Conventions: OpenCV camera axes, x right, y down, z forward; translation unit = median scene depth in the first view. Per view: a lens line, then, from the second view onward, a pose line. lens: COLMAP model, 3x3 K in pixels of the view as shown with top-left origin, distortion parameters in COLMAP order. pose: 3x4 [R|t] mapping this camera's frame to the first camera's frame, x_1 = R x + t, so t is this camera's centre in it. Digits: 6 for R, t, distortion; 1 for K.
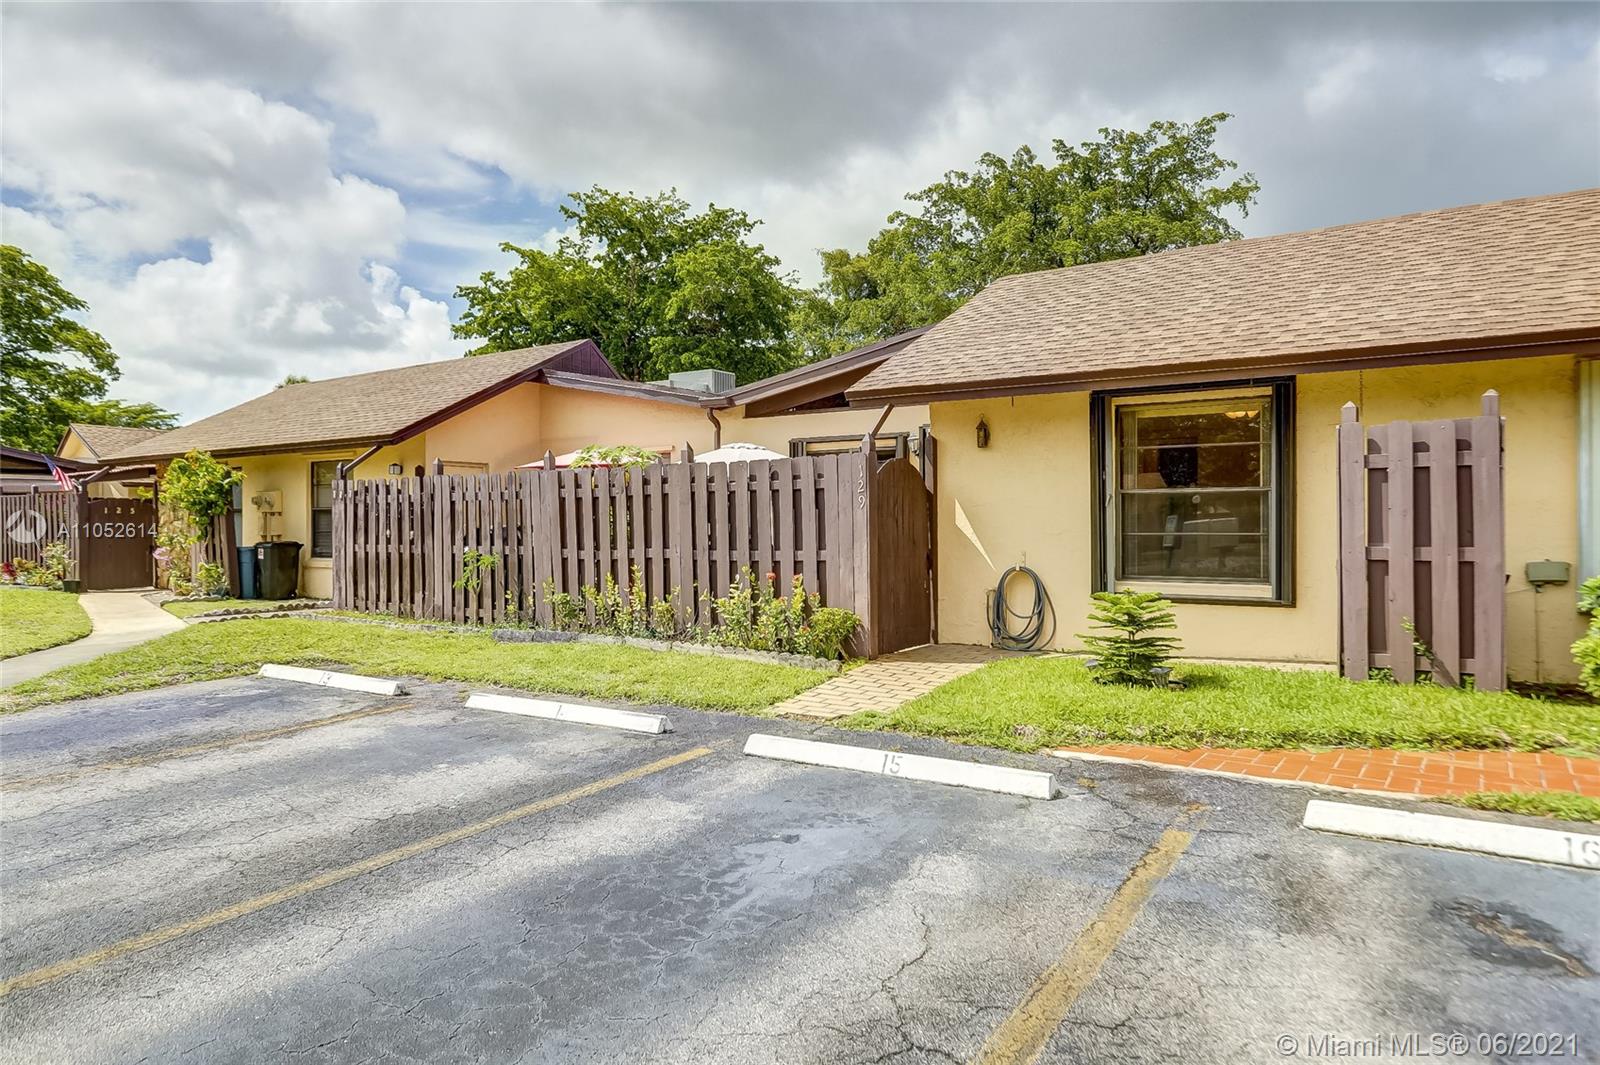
lens RADIAL K [[977.8, 0, 797.5], [0, 977.8, 528.3], [0, 0, 1]] dist [-0.001642, 0.000974]
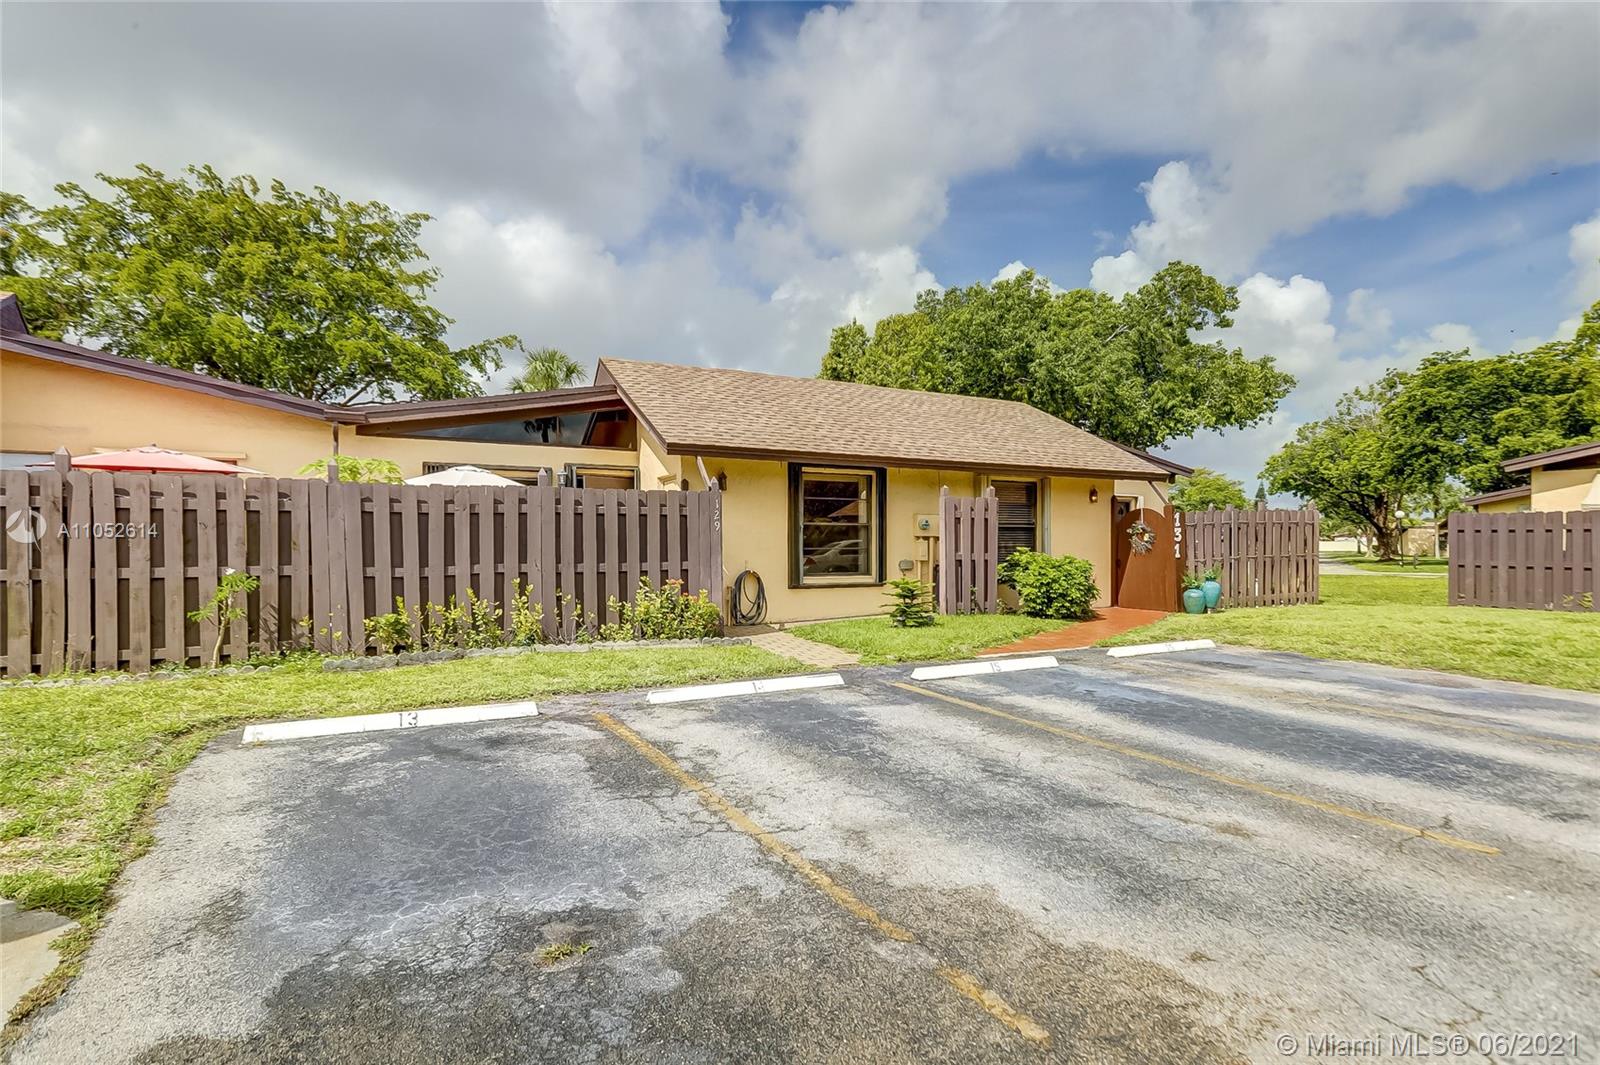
lens RADIAL K [[801.3, 0, 797.9], [0, 801.3, 543.2], [0, 0, 1]] dist [0.003323, 0.000066]
pose [[0.487528, 0.004559, 0.873095, -0.708047], [0.001043, 0.999983, -0.005804, 0.003607], [-0.873106, 0.003740, 0.487515, 0.275977]]
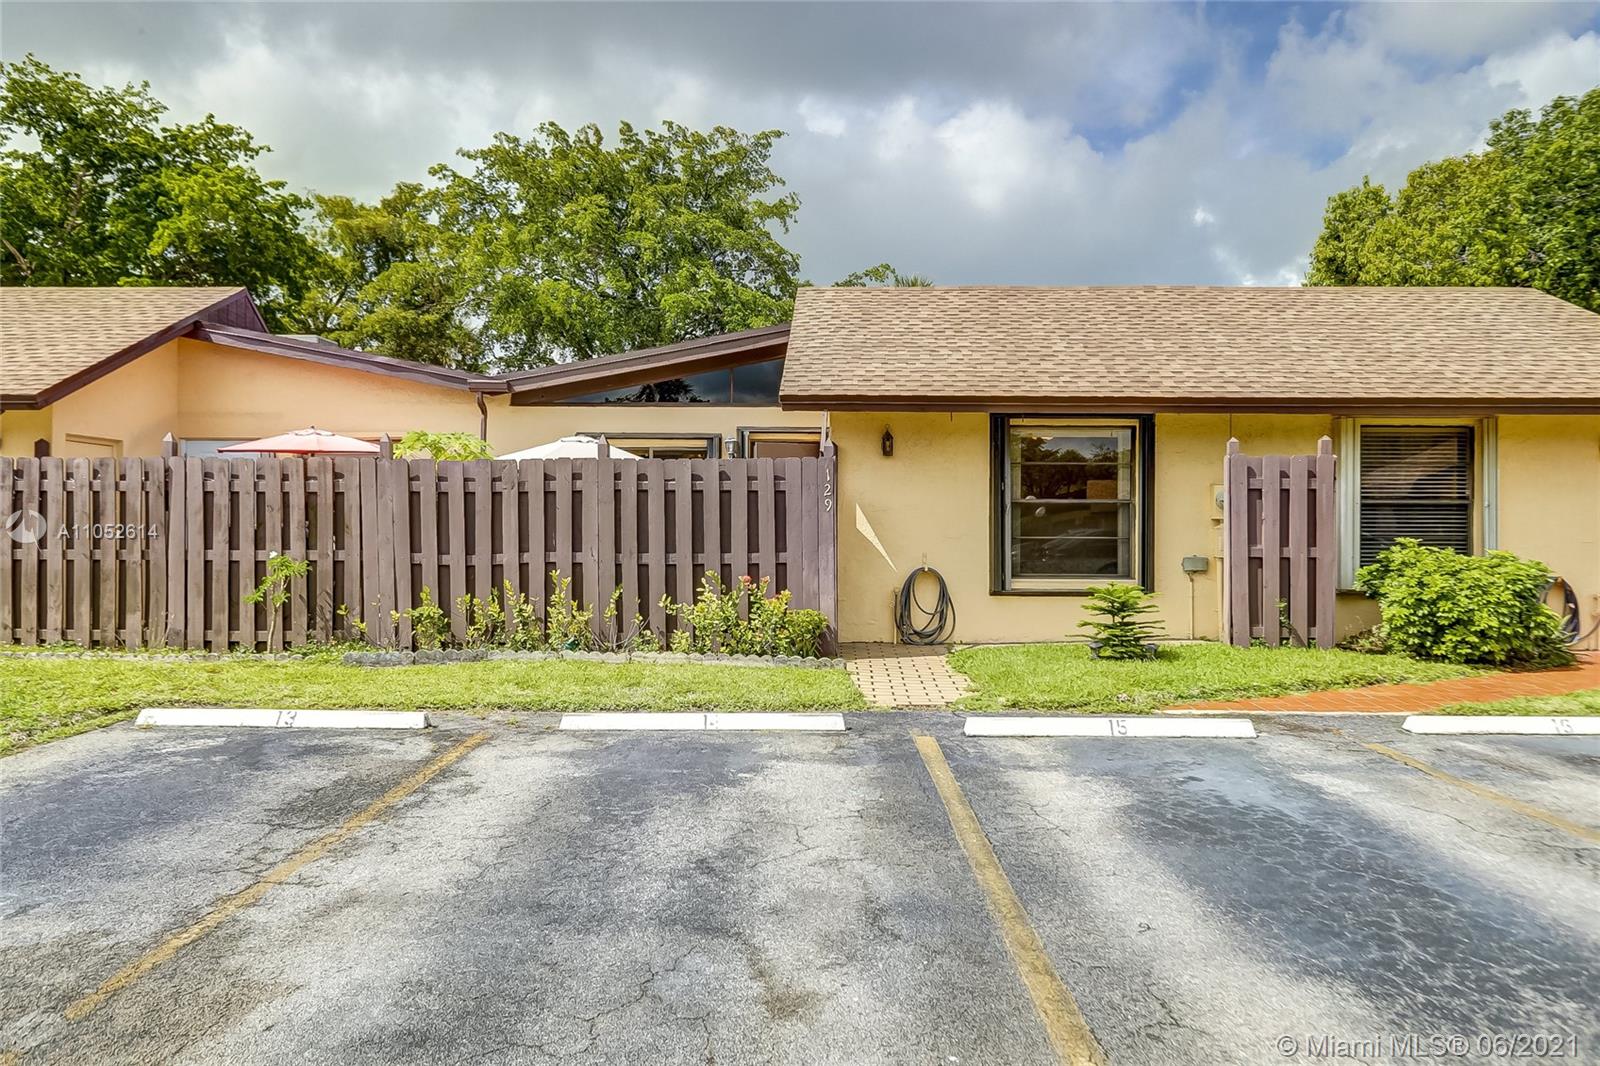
lens RADIAL K [[1094.1, 0, 804.0], [0, 1094.1, 528.5], [0, 0, 1]] dist [-0.003013, 0.002312]
pose [[0.849339, 0.009381, 0.527765, -0.452681], [-0.006304, 0.999951, -0.007627, 0.005250], [-0.527810, 0.003151, 0.849356, 0.031925]]
